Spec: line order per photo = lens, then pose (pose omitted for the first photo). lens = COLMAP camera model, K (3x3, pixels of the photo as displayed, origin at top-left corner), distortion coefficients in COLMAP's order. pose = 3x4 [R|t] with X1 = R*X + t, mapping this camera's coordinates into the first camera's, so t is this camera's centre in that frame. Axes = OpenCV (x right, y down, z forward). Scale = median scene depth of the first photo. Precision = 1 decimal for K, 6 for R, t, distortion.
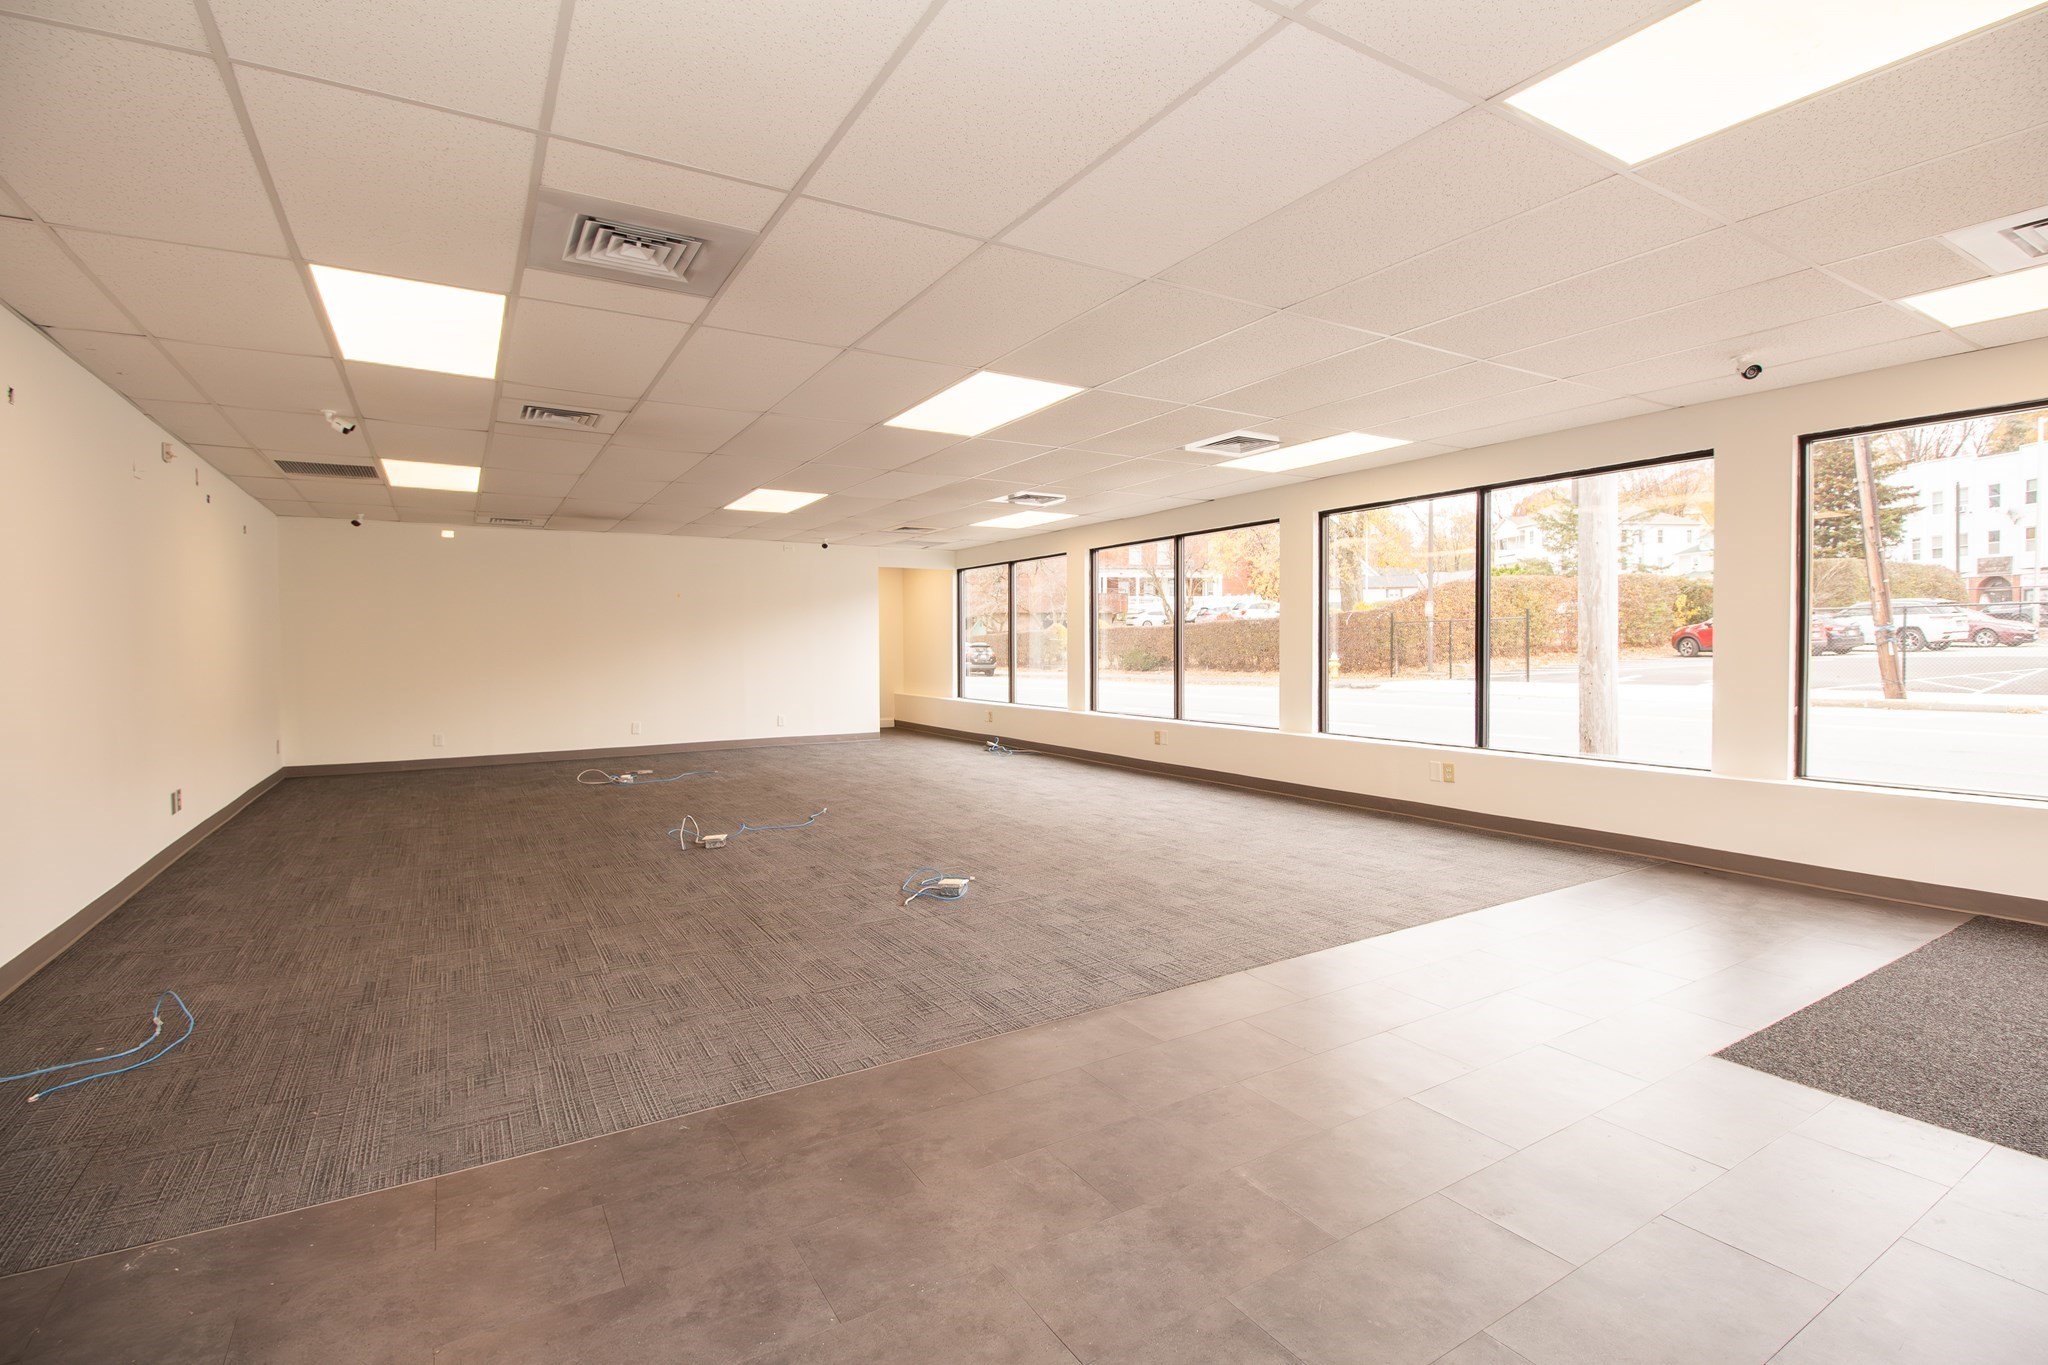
lens RADIAL K [[949.2, 0, 1038.4], [0, 949.2, 664.4], [0, 0, 1]] dist [-0.000369, -0.012789]
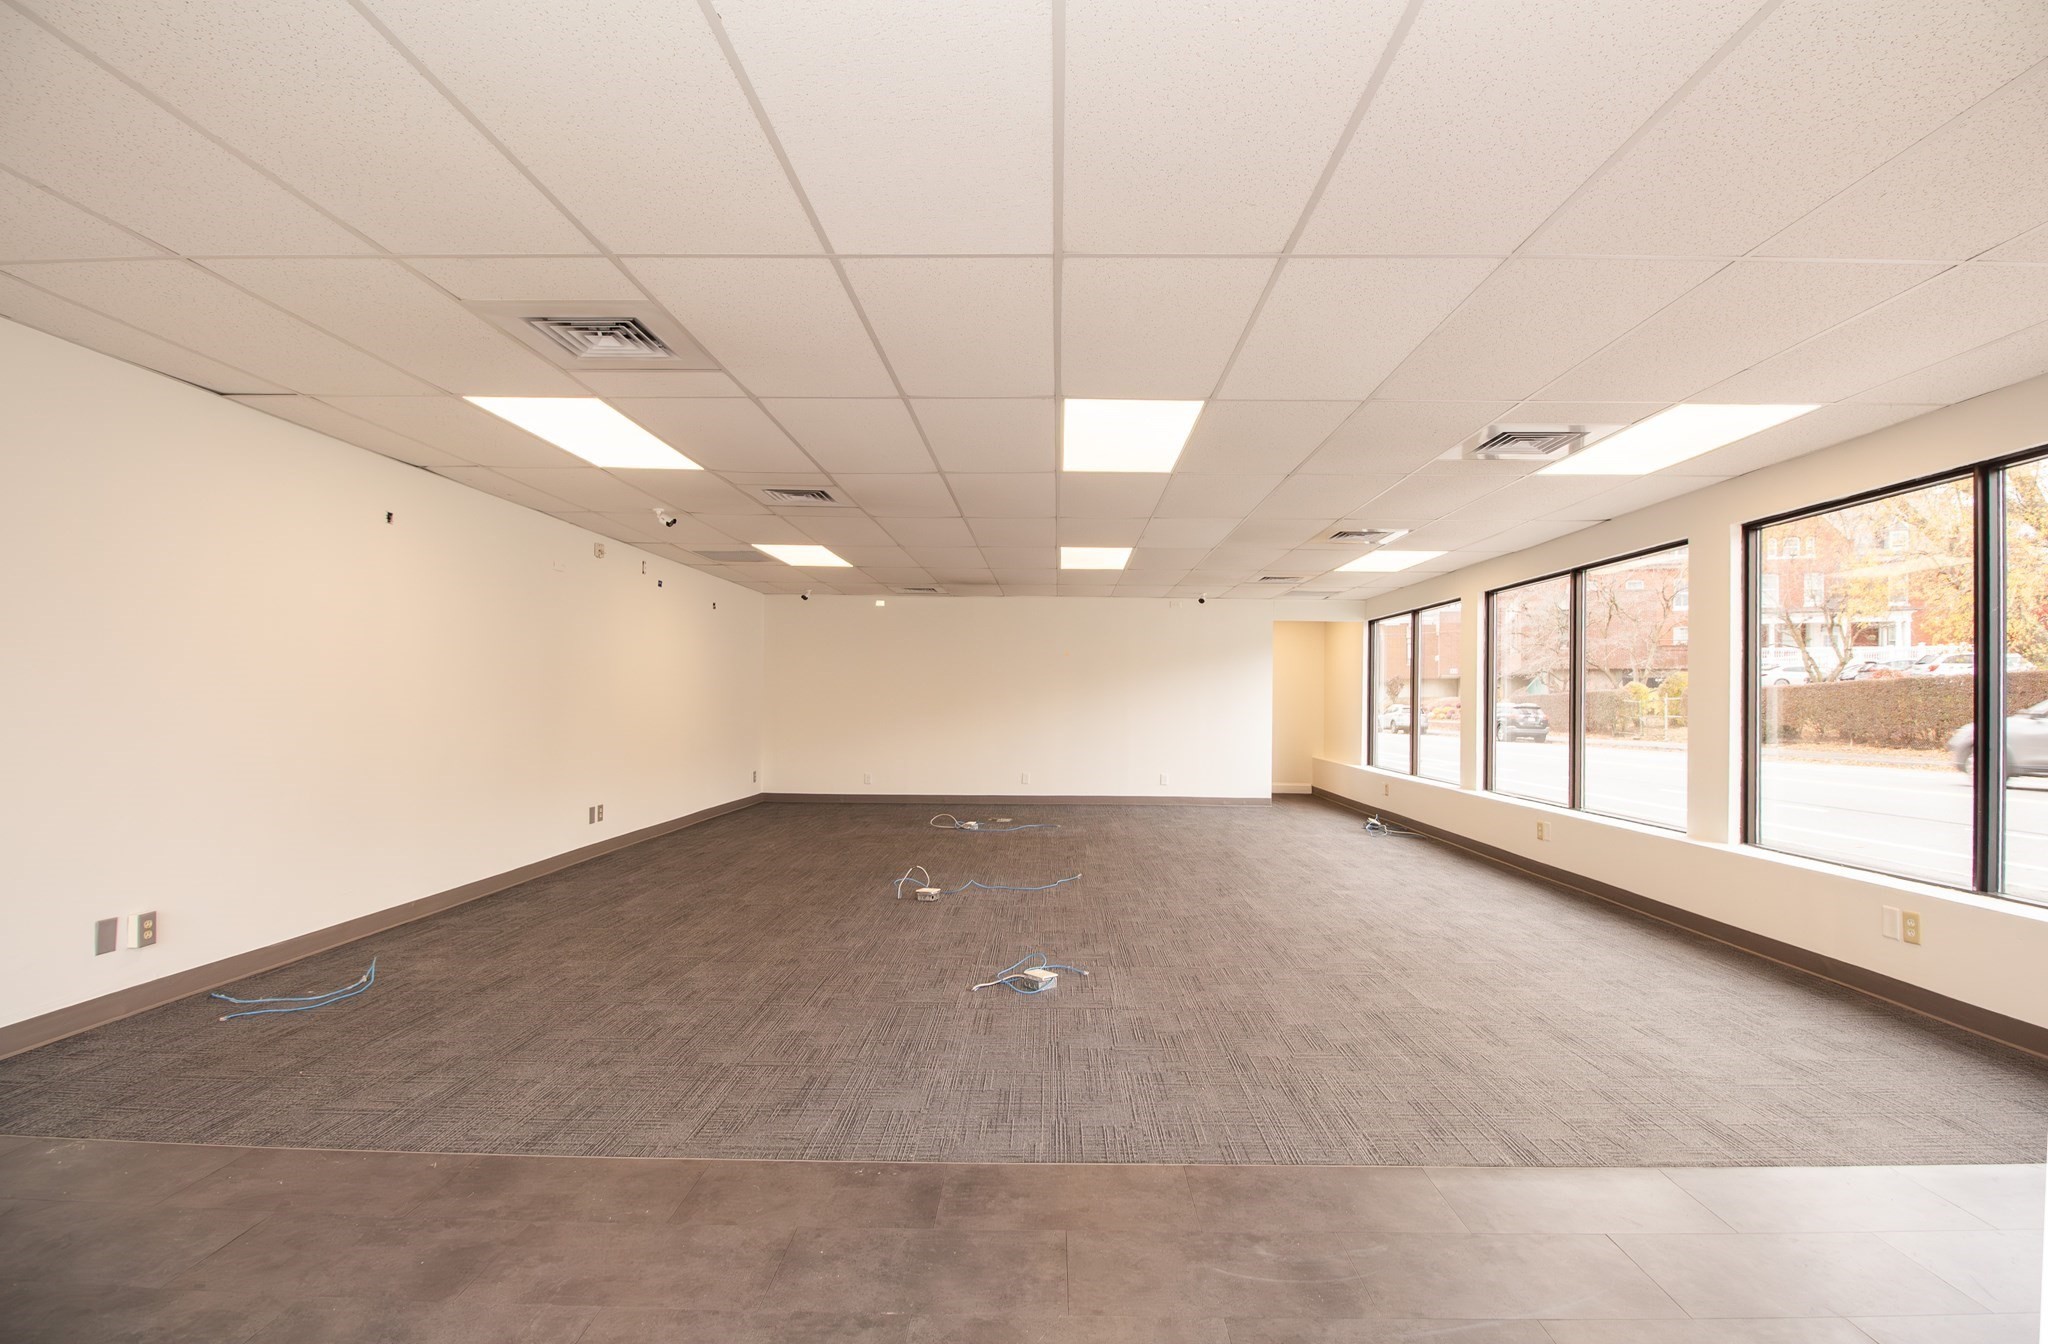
lens RADIAL K [[958.3, 0, 1042.9], [0, 958.3, 673.7], [0, 0, 1]] dist [0.002484, -0.016228]
pose [[0.843843, 0.000427, -0.536590, 0.239148], [-0.027241, 0.998744, -0.042044, -0.007782], [0.535898, 0.050095, 0.842795, 0.142775]]
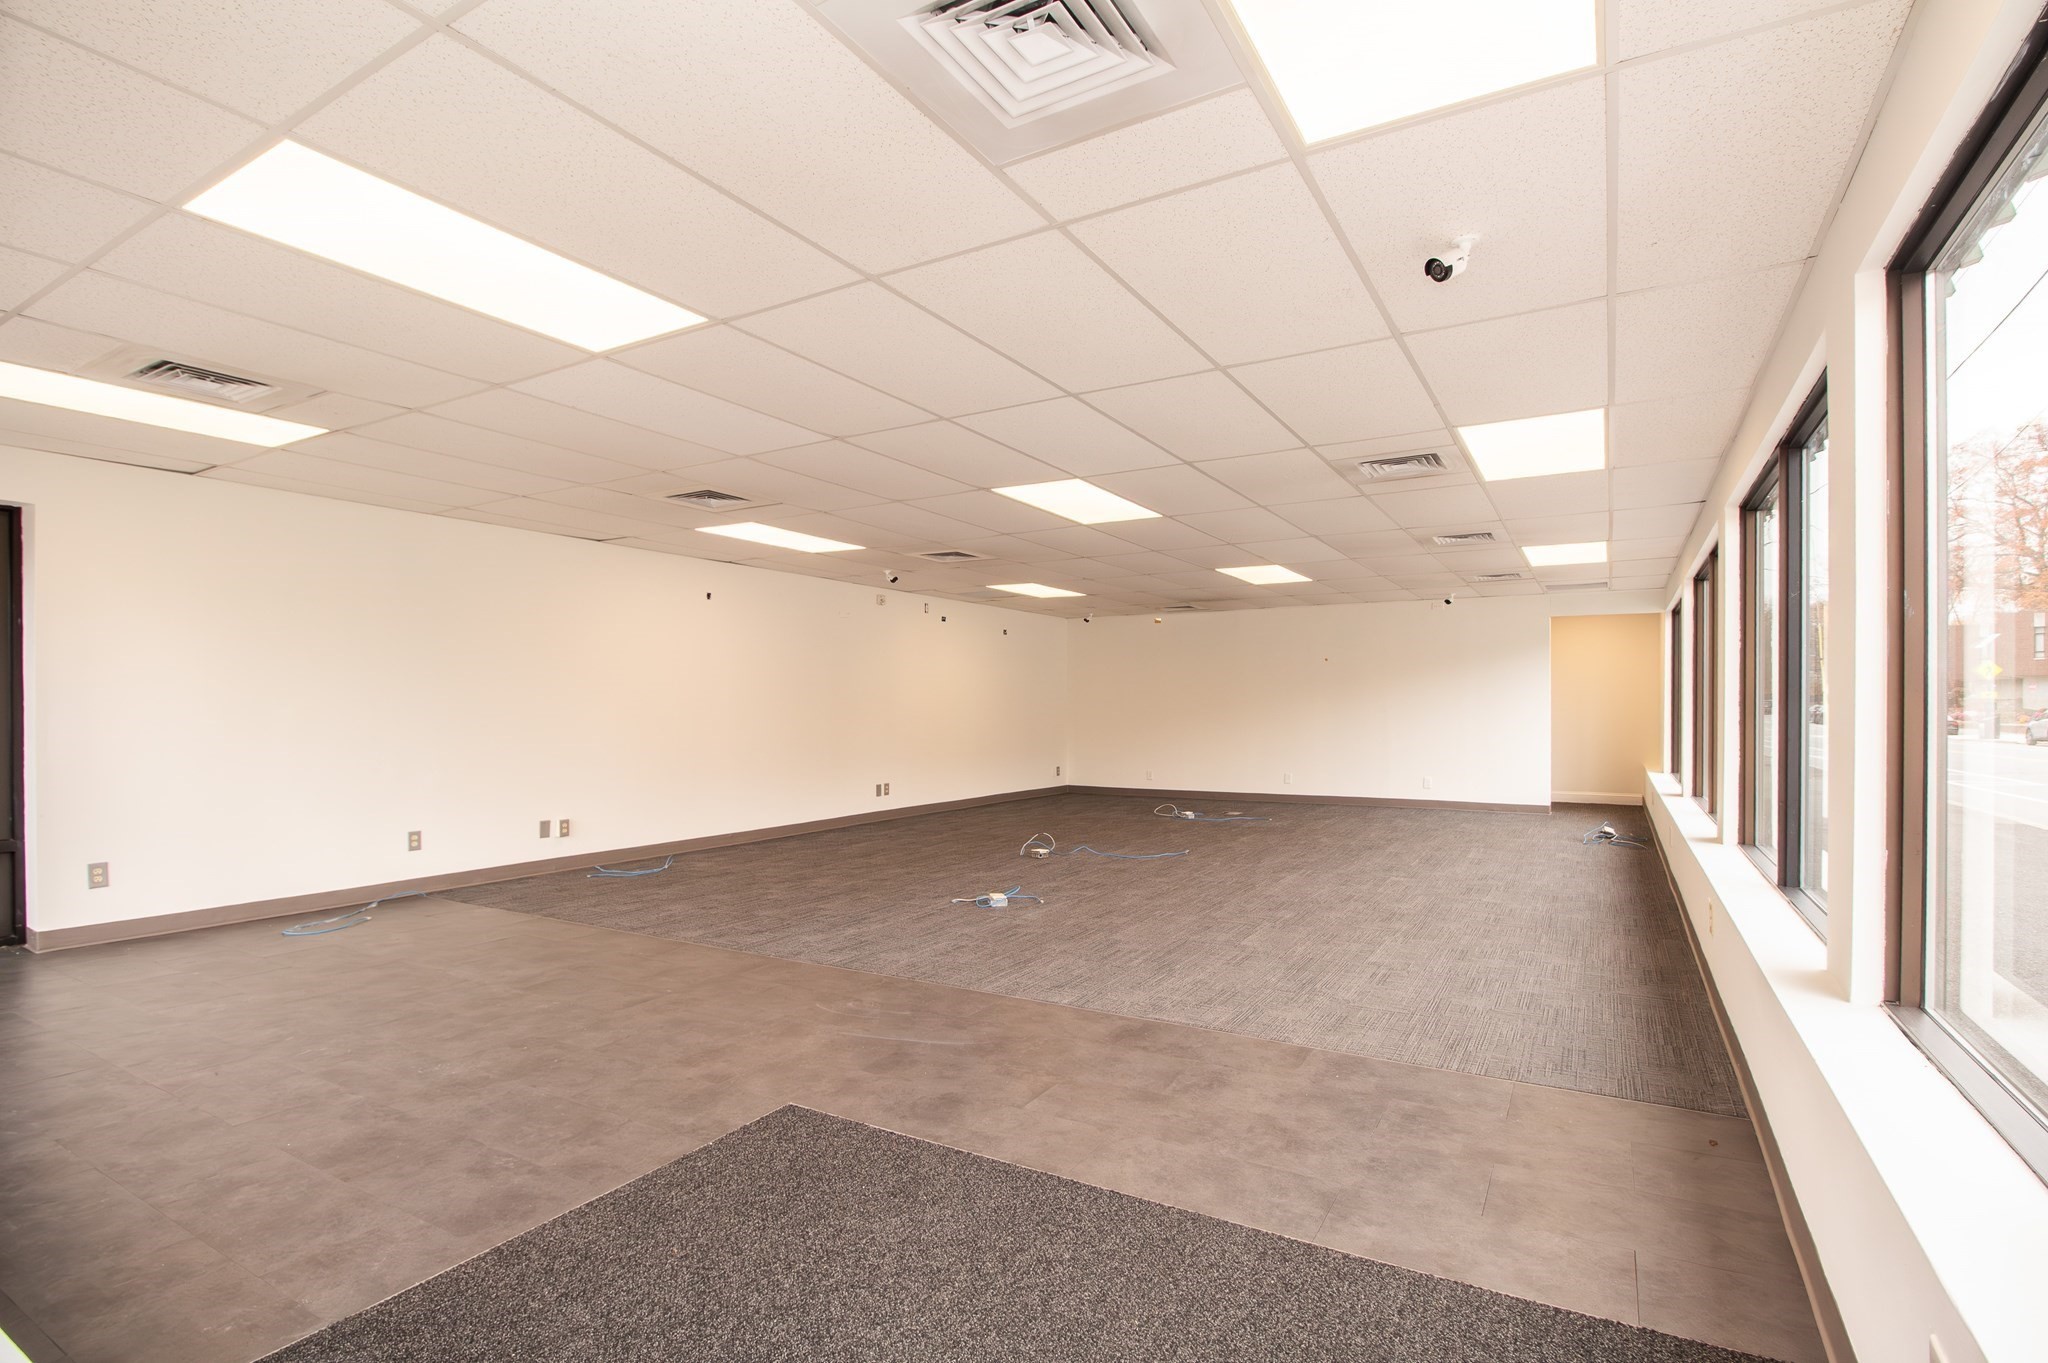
lens RADIAL K [[977.0, 0, 1037.2], [0, 977.0, 666.1], [0, 0, 1]] dist [0.002426, -0.015164]
pose [[0.476484, -0.030399, -0.878657, 0.657639], [-0.021328, 0.998708, -0.046118, -0.008696], [0.878924, 0.040714, 0.475220, 0.258446]]
